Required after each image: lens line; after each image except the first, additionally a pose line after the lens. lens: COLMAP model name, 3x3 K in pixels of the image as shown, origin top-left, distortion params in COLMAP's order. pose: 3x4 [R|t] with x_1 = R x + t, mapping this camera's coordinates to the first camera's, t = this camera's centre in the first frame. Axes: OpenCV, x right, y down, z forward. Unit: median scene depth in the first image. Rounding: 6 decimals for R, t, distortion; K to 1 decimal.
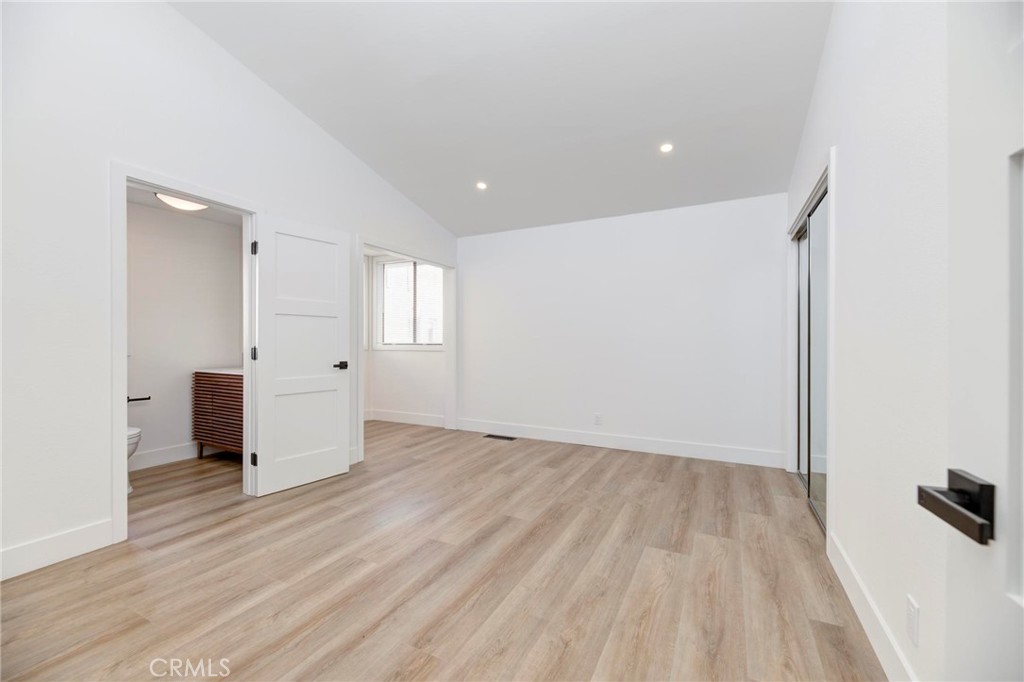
lens RADIAL K [[417.3, 0, 512.0], [0, 417.3, 341.0], [0, 0, 1]] dist [-0.001793, -0.000627]
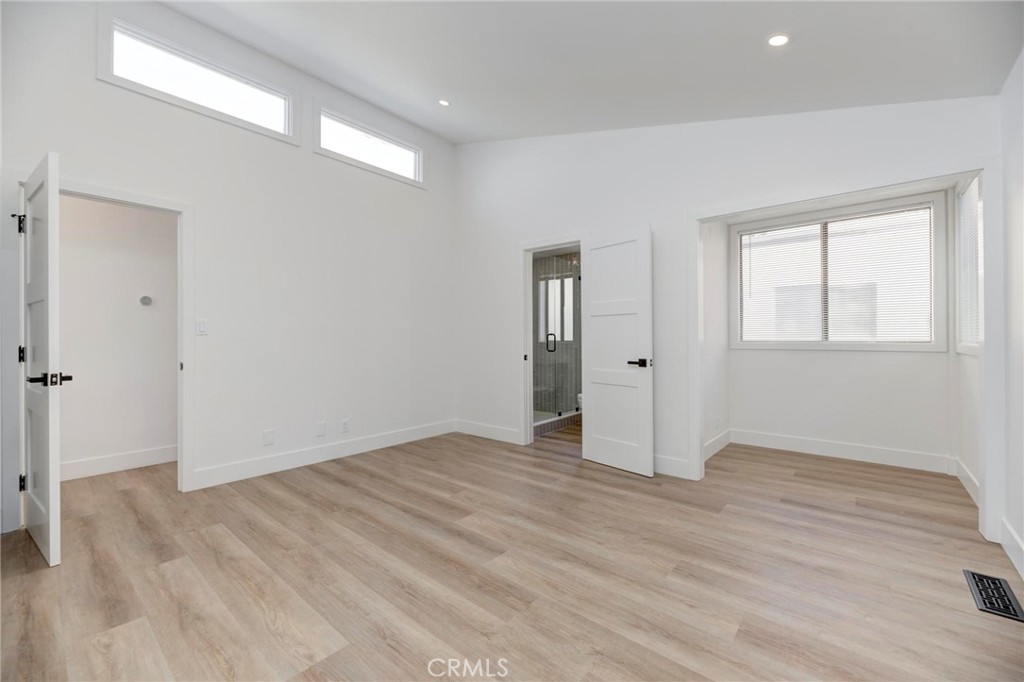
lens RADIAL K [[417.3, 0, 512.0], [0, 417.3, 341.0], [0, 0, 1]] dist [-0.001793, -0.000627]
pose [[-0.226963, 0.007235, -0.973877, 0.917535], [0.002409, 0.999974, 0.006867, 0.000780], [0.973900, -0.000787, -0.226974, 1.416684]]
